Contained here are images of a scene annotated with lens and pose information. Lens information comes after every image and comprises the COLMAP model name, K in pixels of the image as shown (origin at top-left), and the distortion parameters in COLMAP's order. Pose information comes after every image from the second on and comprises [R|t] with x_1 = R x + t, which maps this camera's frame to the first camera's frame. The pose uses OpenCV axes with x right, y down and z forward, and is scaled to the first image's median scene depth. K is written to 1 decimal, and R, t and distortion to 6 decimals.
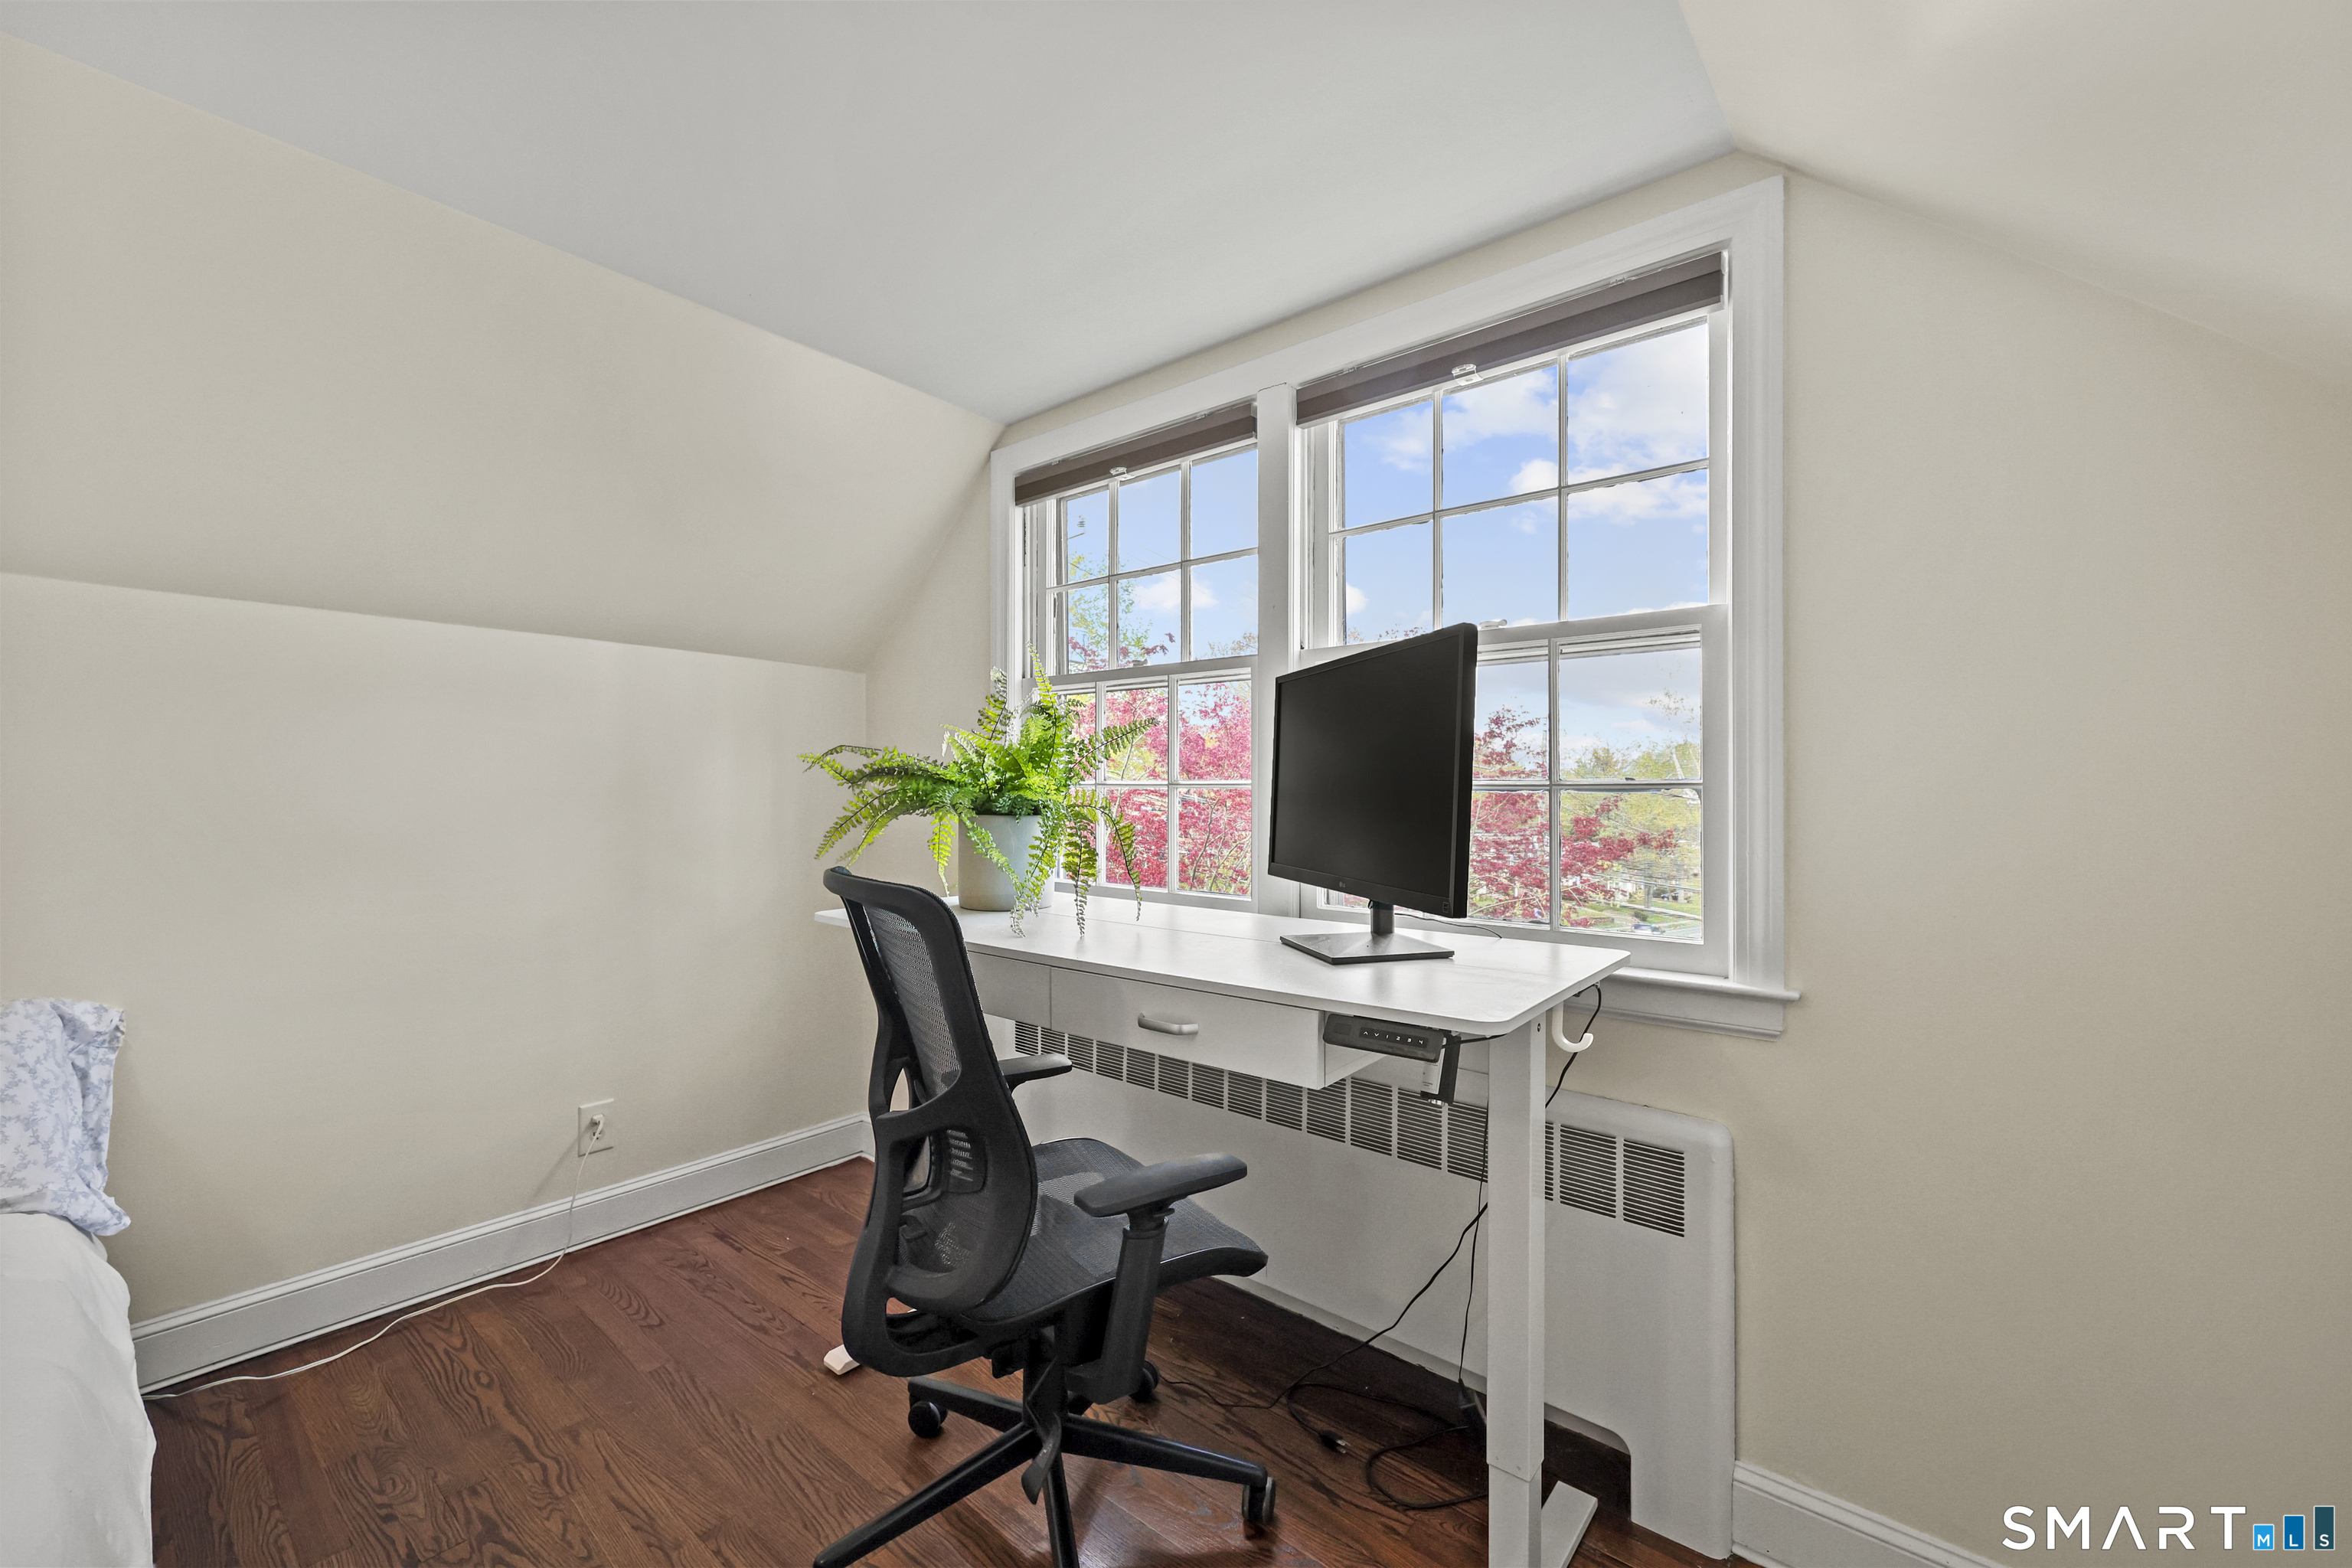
lens RADIAL K [[947.2, 0, 1189.4], [0, 947.2, 780.1], [0, 0, 1]] dist [0.011841, 0.000405]
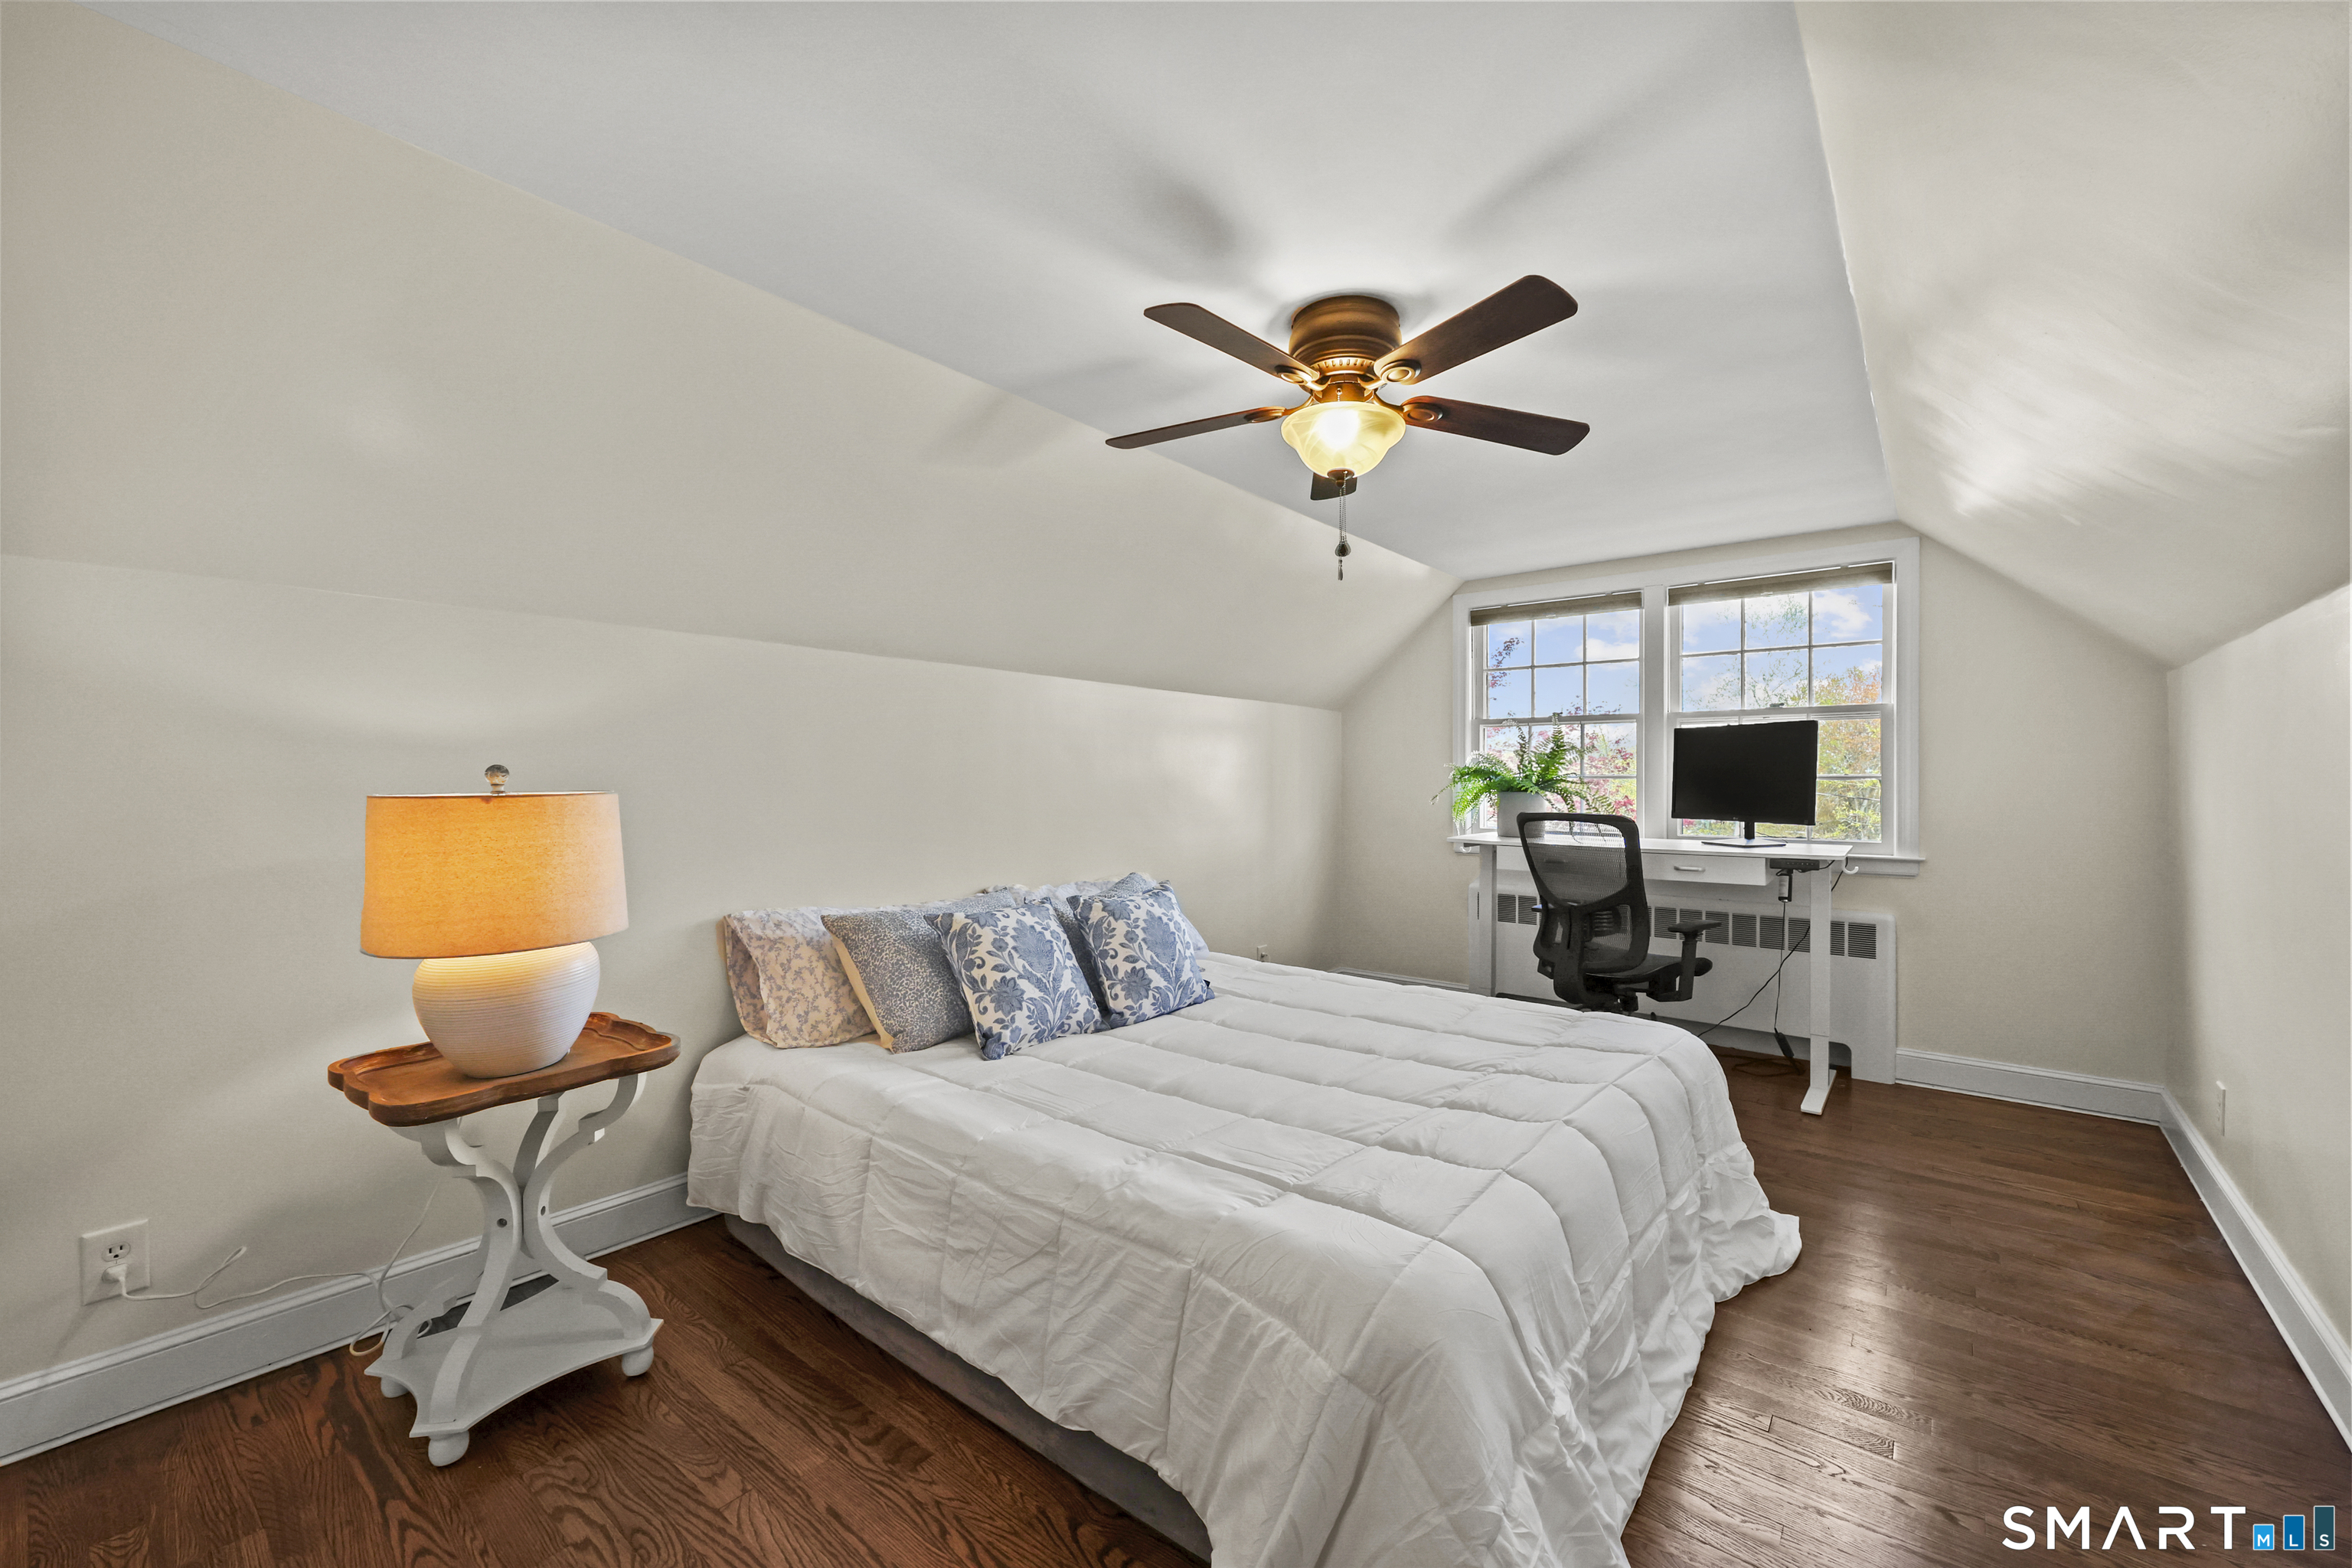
lens RADIAL K [[947.2, 0, 1184.7], [0, 947.2, 771.2], [0, 0, 1]] dist [0.011841, 0.000405]
pose [[0.999570, -0.001834, 0.029263, -1.821188], [0.001746, 0.999994, 0.003030, -0.024451], [-0.029269, -0.002978, 0.999567, -1.922290]]
